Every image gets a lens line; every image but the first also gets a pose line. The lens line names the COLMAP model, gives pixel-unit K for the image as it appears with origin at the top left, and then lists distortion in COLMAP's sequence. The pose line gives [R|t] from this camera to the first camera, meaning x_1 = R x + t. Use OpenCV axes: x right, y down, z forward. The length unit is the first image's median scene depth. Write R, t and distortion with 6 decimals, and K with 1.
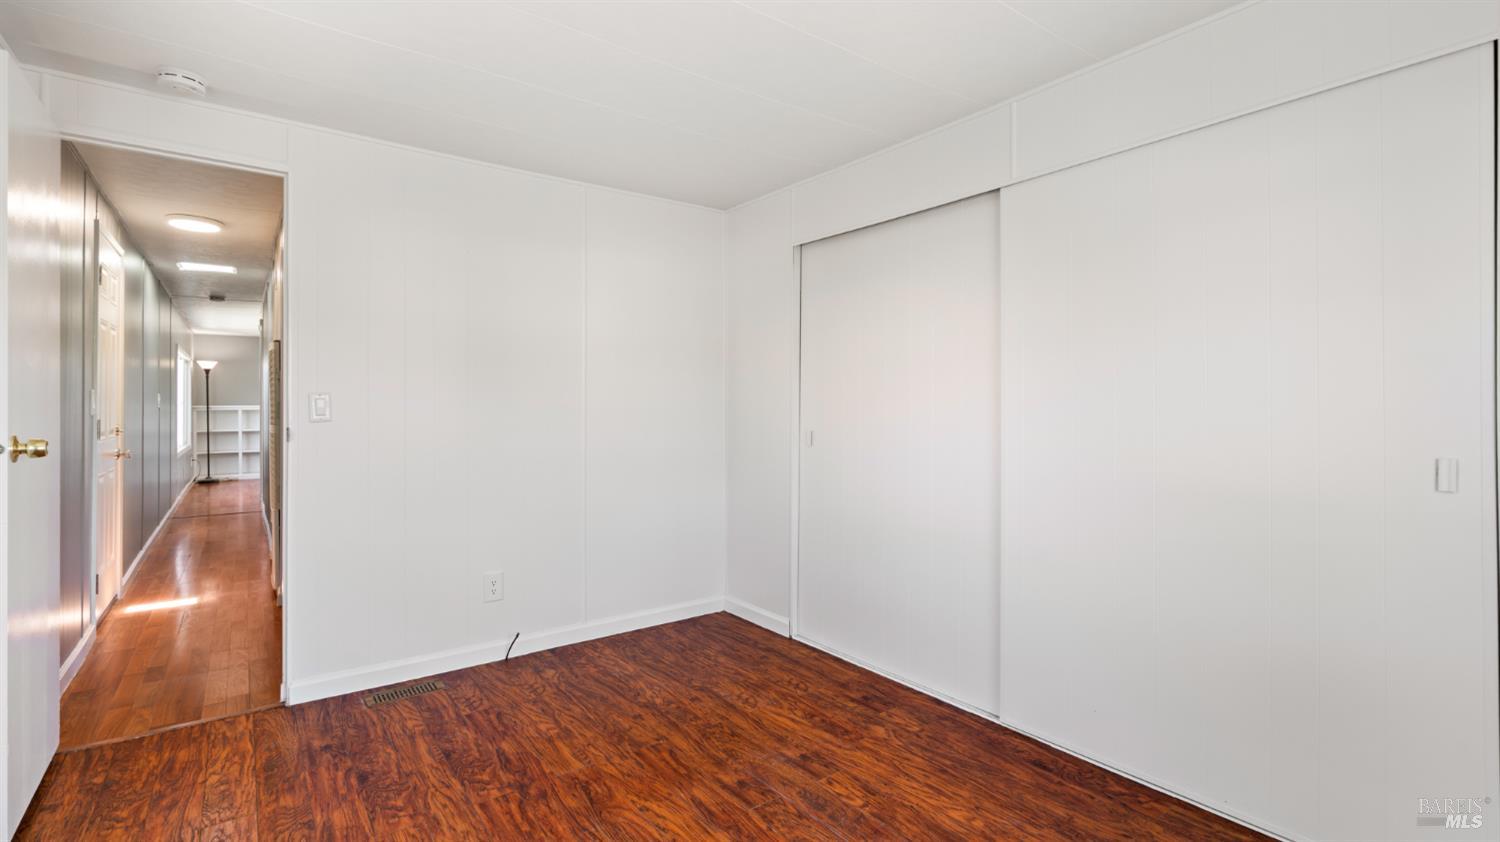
lens RADIAL K [[678.2, 0, 753.6], [0, 678.2, 408.8], [0, 0, 1]] dist [-0.007681, 0.001985]
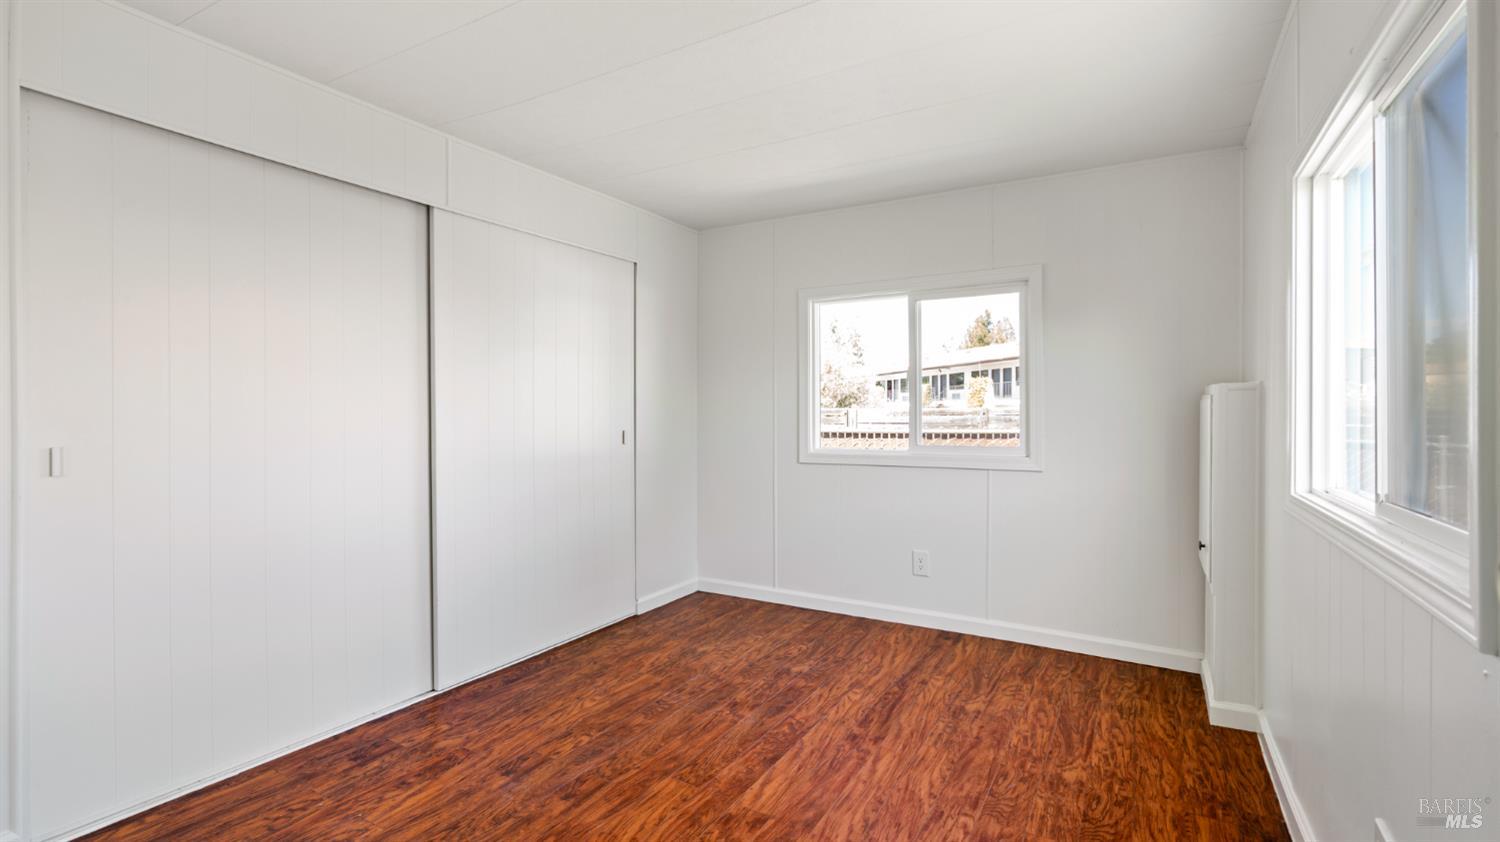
lens RADIAL K [[678.2, 0, 744.2], [0, 678.2, 415.1], [0, 0, 1]] dist [-0.007681, 0.001985]
pose [[-0.385674, -0.003371, 0.922629, -0.901873], [-0.001782, 0.999994, 0.002908, 0.007781], [-0.922633, -0.000523, -0.385678, 1.029399]]
